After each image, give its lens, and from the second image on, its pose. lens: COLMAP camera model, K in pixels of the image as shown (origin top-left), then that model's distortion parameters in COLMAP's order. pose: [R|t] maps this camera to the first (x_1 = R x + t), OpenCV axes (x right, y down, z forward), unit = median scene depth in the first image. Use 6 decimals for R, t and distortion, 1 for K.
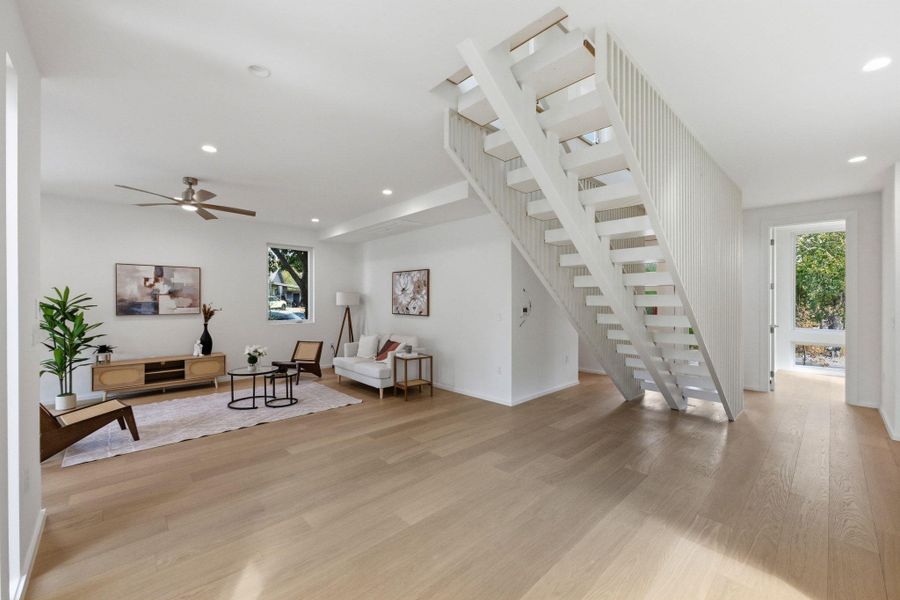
lens RADIAL K [[365.7, 0, 454.8], [0, 365.7, 299.2], [0, 0, 1]] dist [-0.028242, 0.023295]
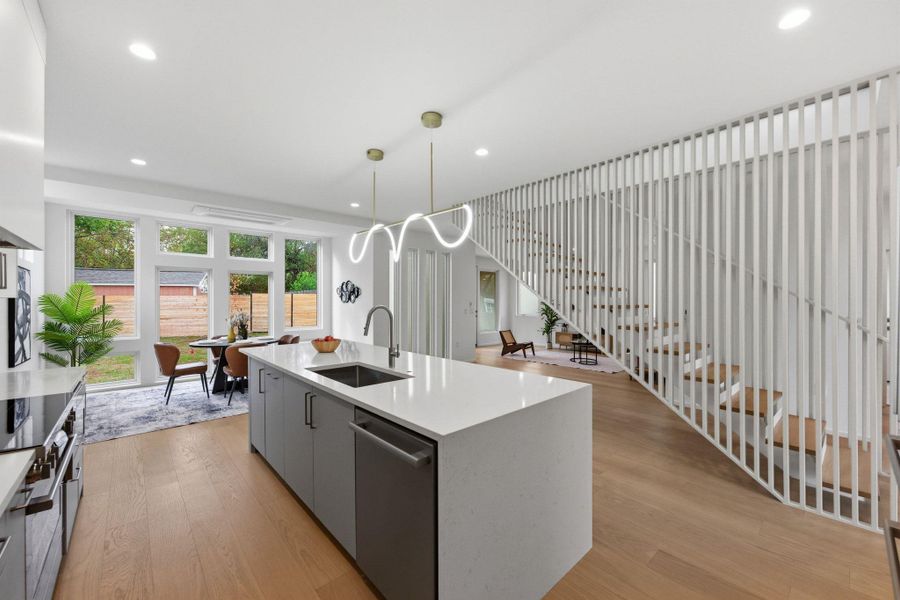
lens RADIAL K [[355.8, 0, 455.8], [0, 355.8, 301.9], [0, 0, 1]] dist [0.001672, 0.000213]
pose [[-0.007224, -0.001927, -0.999972, 1.050389], [-0.000099, 0.999998, -0.001926, 0.003514], [0.999974, 0.000085, -0.007224, 0.349469]]
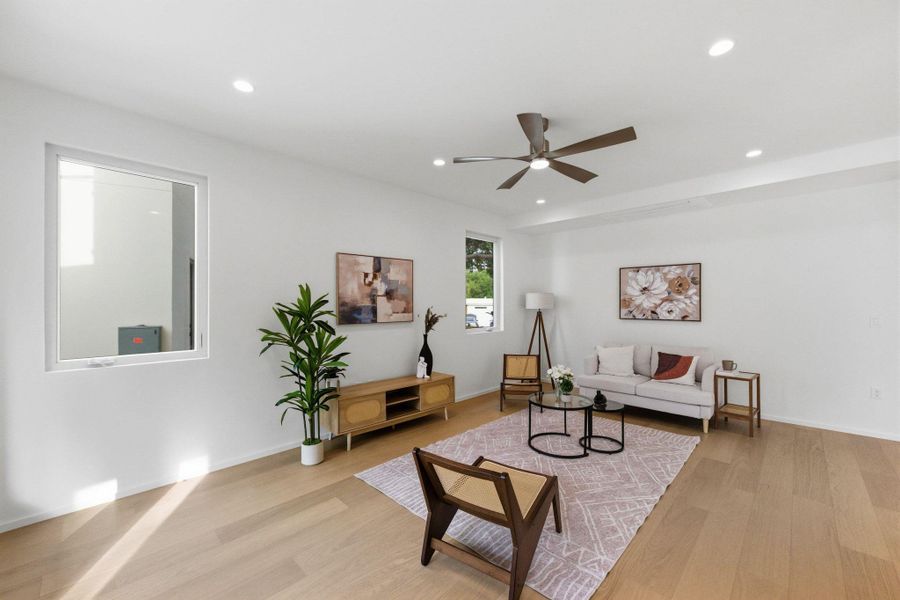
lens RADIAL K [[359.5, 0, 451.7], [0, 359.5, 301.3], [0, 0, 1]] dist [0.000855, 0.000316]
pose [[0.999135, -0.004762, 0.041304, -0.704830], [0.004887, 0.999984, -0.002927, 0.001371], [-0.041289, 0.003127, 0.999142, 0.264733]]
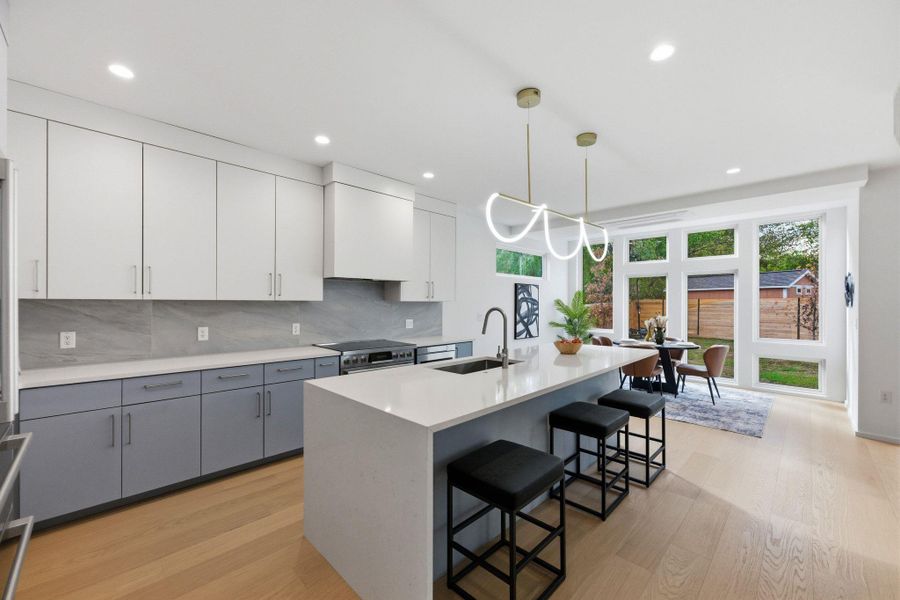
lens RADIAL K [[359.5, 0, 451.7], [0, 359.5, 301.3], [0, 0, 1]] dist [0.000855, 0.000316]
pose [[-0.999388, -0.007911, -0.034074, 0.668668], [-0.007760, 0.999959, -0.004570, 0.000982], [0.034109, -0.004303, -0.999409, 0.743372]]
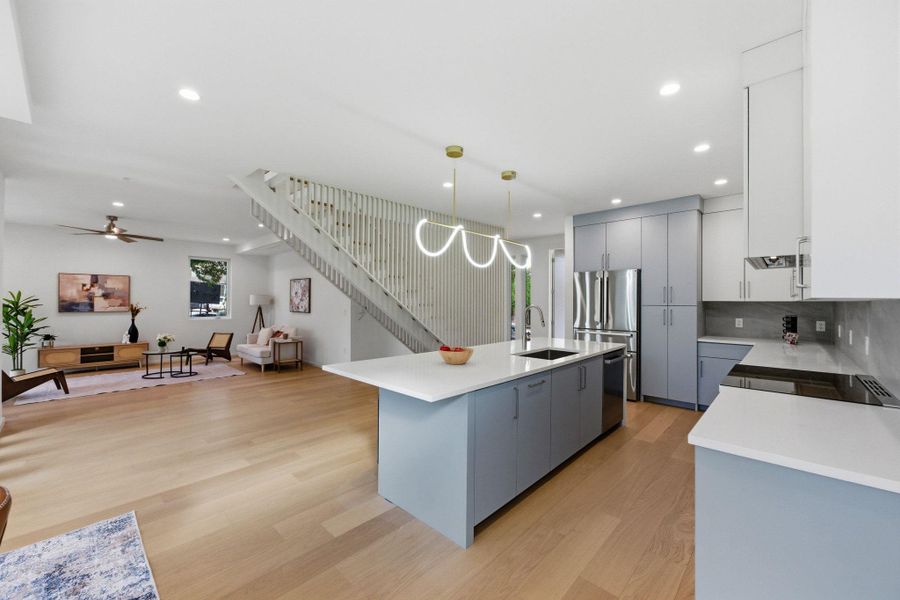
lens RADIAL K [[363.4, 0, 451.7], [0, 363.4, 296.6], [0, 0, 1]] dist [-0.000044, 0.006723]
pose [[0.998809, 0.002273, 0.048748, 0.418448], [-0.001828, 0.999956, -0.009168, -0.002965], [-0.048767, 0.009067, 0.998769, -0.390999]]
